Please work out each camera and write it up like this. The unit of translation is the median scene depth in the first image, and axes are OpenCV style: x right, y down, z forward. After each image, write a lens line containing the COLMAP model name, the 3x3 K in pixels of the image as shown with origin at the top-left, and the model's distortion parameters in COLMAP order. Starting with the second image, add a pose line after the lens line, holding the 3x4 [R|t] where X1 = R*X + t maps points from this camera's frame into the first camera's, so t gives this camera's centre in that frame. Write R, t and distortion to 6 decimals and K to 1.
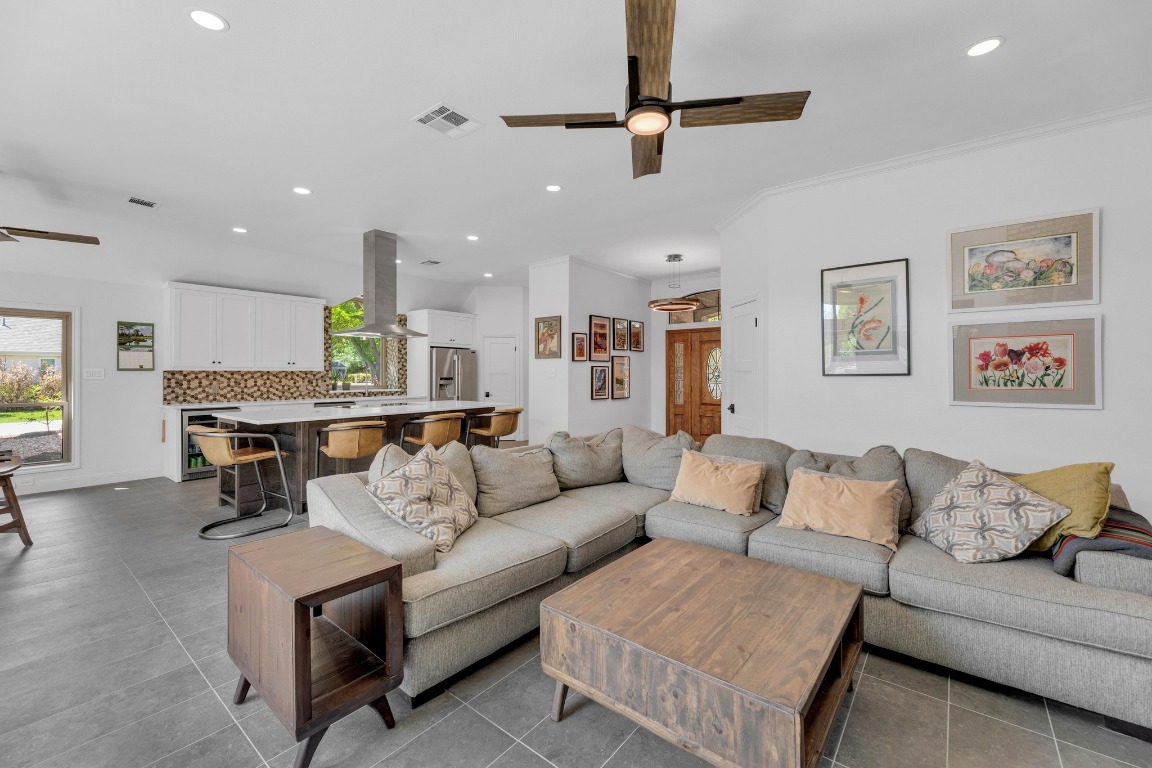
lens RADIAL K [[464.8, 0, 579.1], [0, 464.8, 368.3], [0, 0, 1]] dist [0.001178, -0.001460]
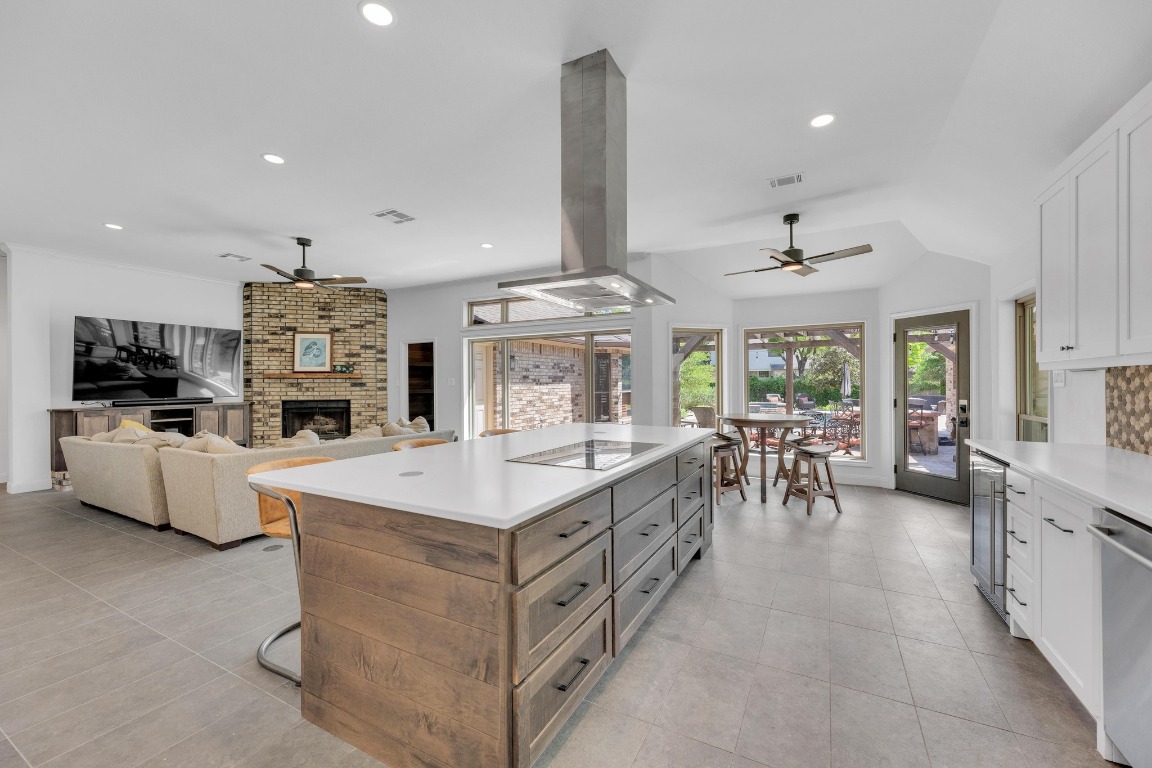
lens RADIAL K [[464.8, 0, 572.0], [0, 464.8, 382.2], [0, 0, 1]] dist [0.001178, -0.001460]
pose [[-0.983000, 0.007557, -0.183451, -0.258011], [0.010206, 0.999857, -0.013497, 0.015054], [0.183322, -0.015140, -0.982936, 1.146353]]
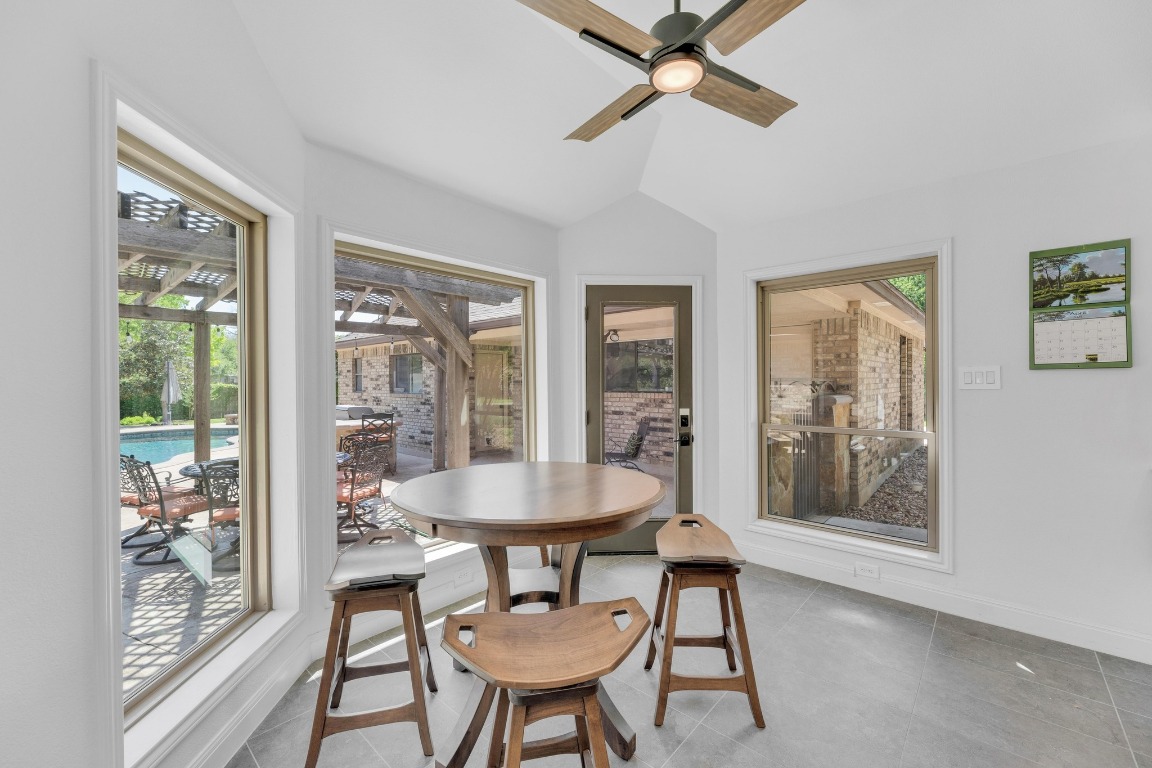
lens RADIAL K [[464.8, 0, 573.6], [0, 464.8, 385.6], [0, 0, 1]] dist [0.001178, -0.001460]
pose [[-0.054206, 0.008345, -0.998495, -0.443954], [0.017784, 0.999815, 0.007390, 0.007154], [0.998371, -0.017357, -0.054345, 0.490778]]
